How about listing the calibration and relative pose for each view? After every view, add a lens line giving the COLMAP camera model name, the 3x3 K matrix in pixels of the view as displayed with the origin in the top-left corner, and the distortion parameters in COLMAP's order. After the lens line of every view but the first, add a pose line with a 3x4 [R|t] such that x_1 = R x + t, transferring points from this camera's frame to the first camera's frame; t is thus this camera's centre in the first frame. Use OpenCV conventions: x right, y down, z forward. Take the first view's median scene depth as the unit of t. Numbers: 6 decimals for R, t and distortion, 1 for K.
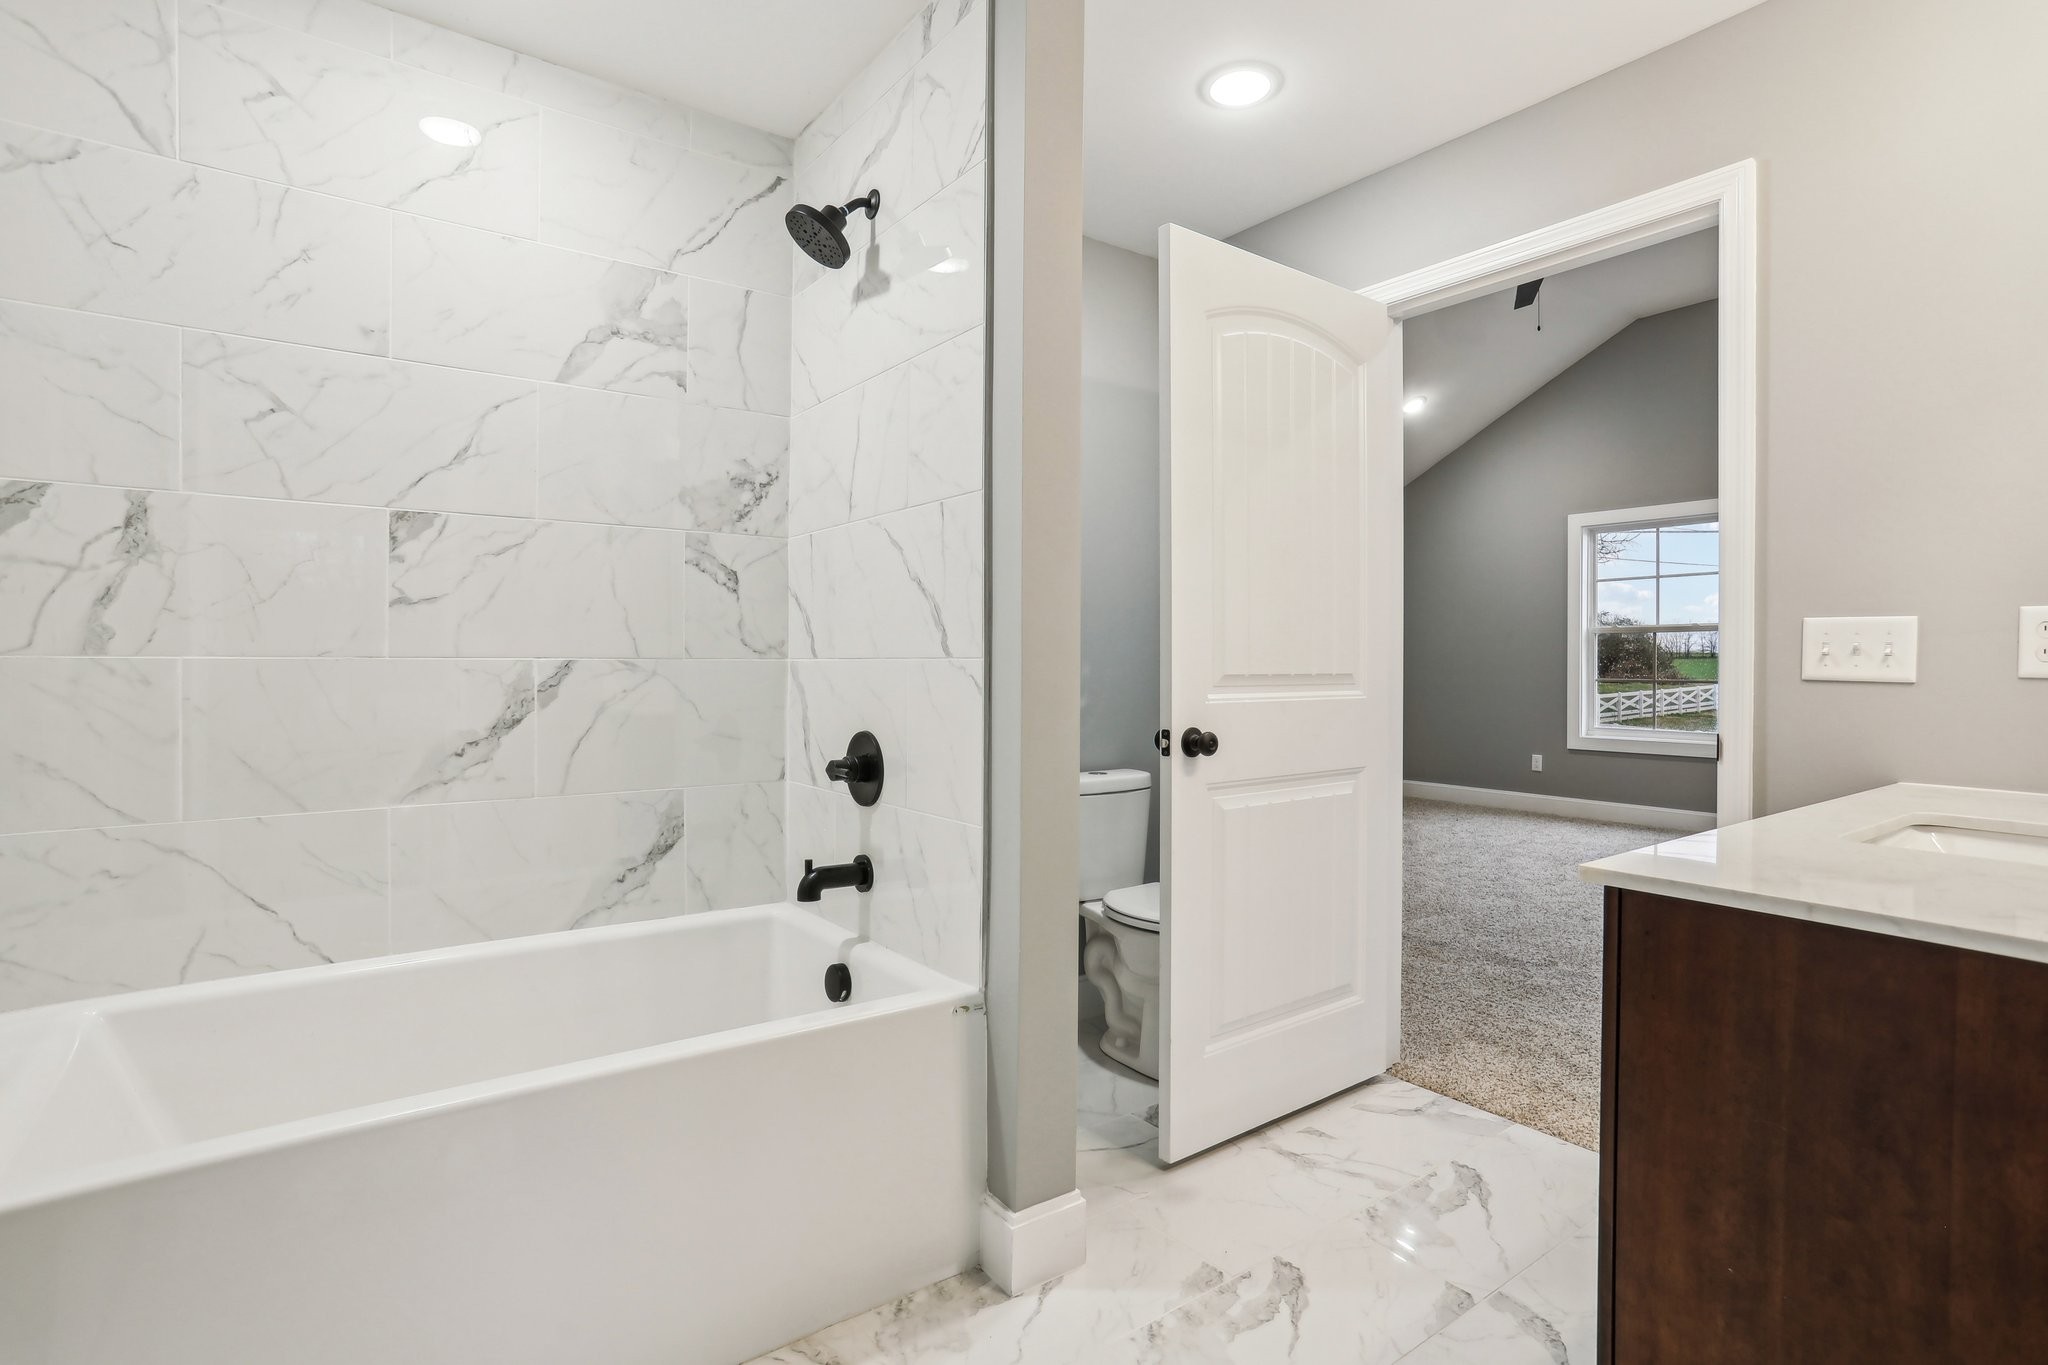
lens RADIAL K [[1016.3, 0, 1043.1], [0, 1016.3, 688.2], [0, 0, 1]] dist [-0.021370, 0.018832]
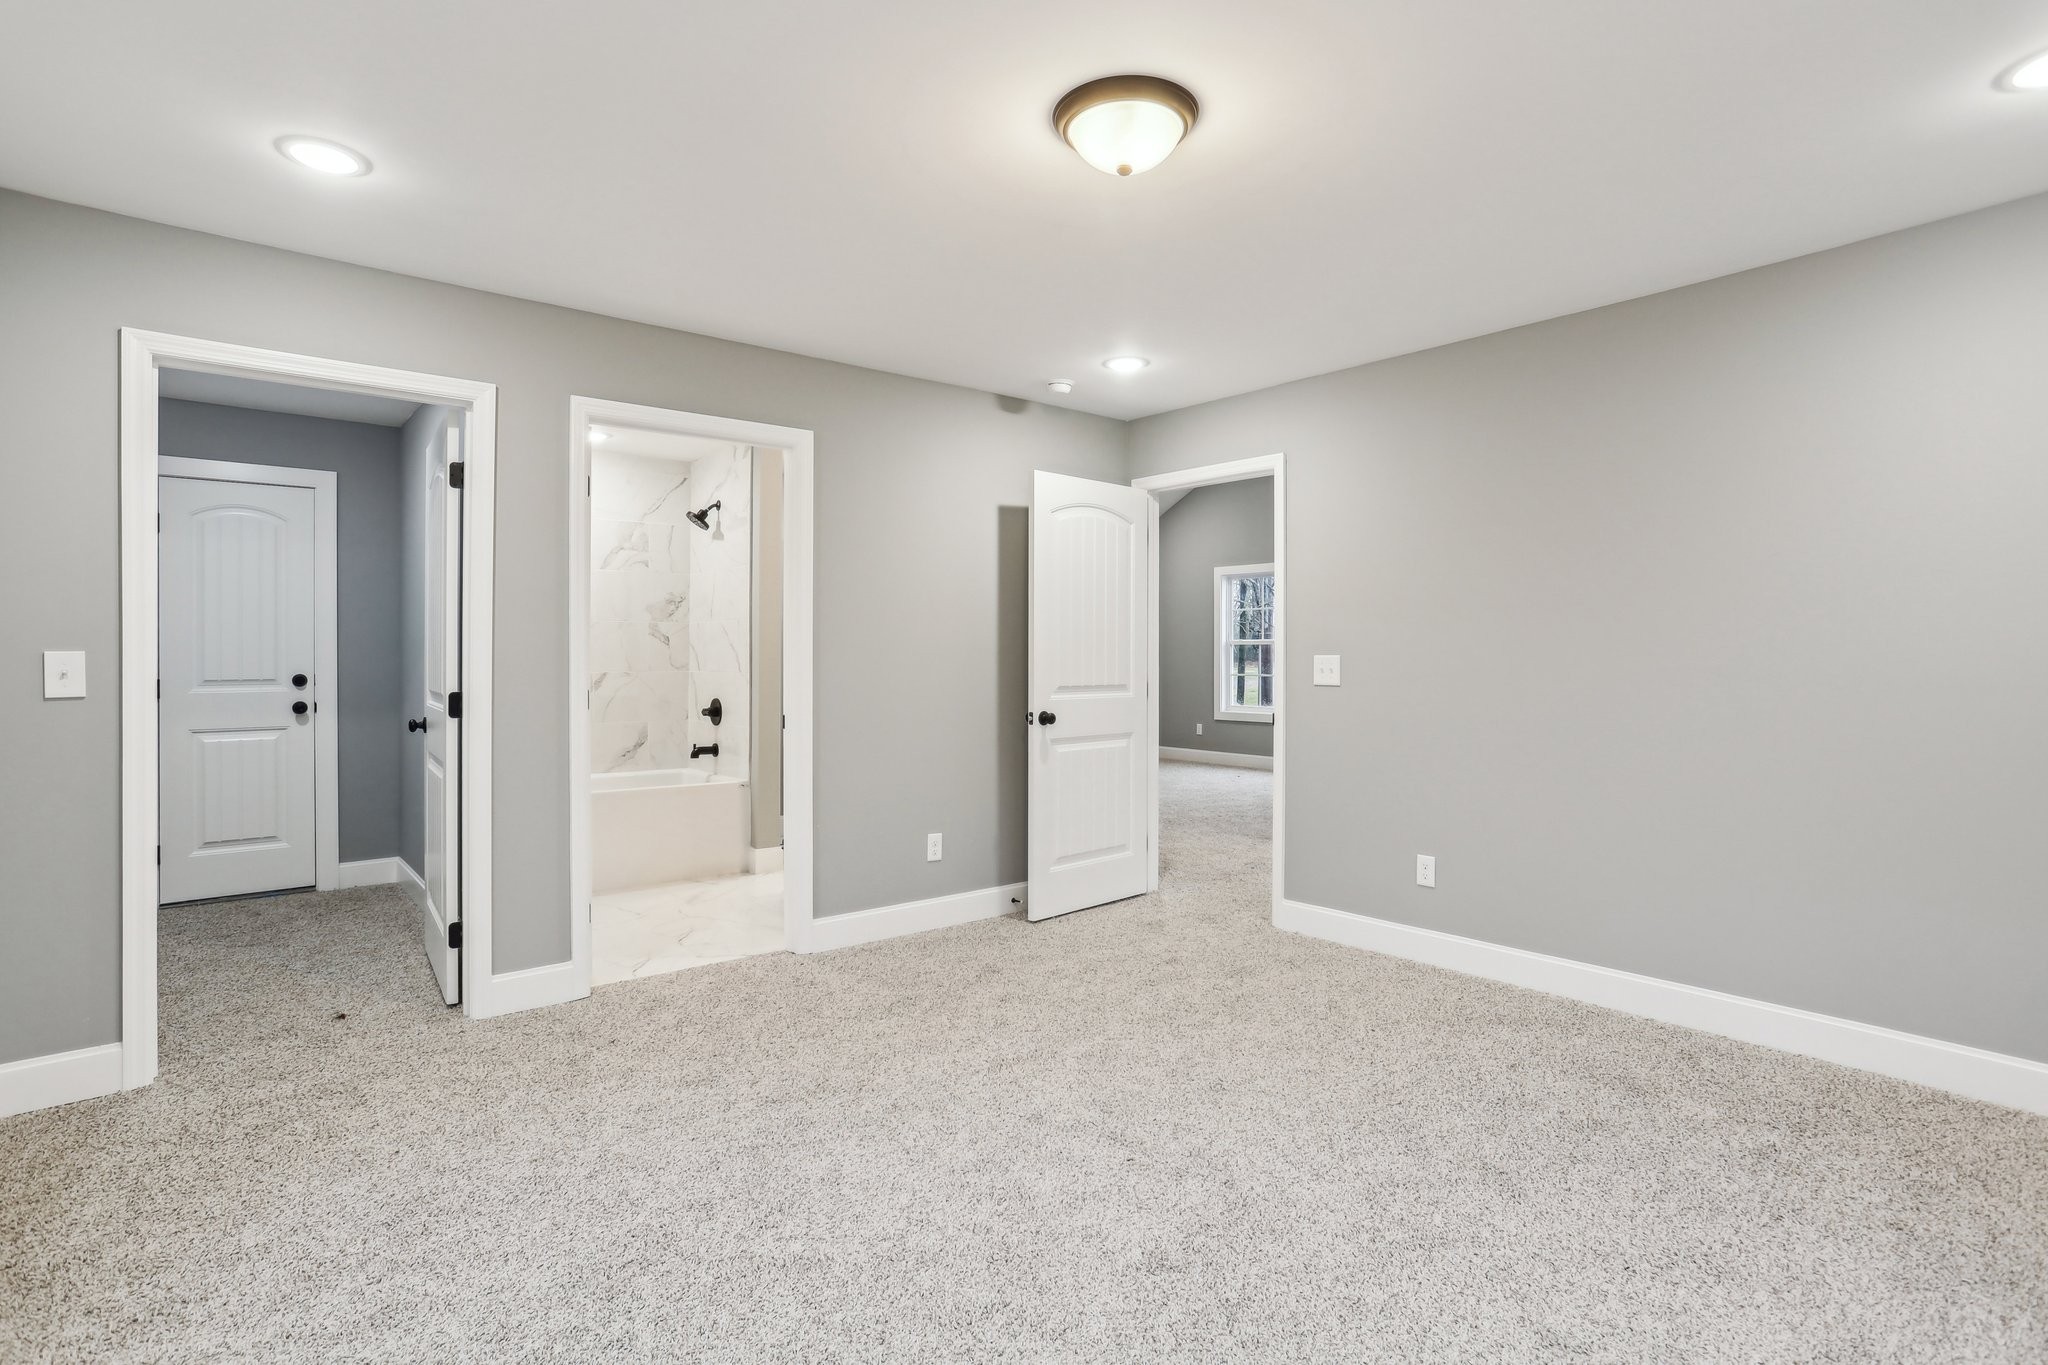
lens RADIAL K [[1016.3, 0, 1019.7], [0, 1016.3, 680.1], [0, 0, 1]] dist [-0.021370, 0.018832]
pose [[0.999224, -0.000456, 0.039391, 0.523019], [0.000366, 0.999997, 0.002268, -0.012100], [-0.039392, -0.002251, 0.999221, -1.725878]]
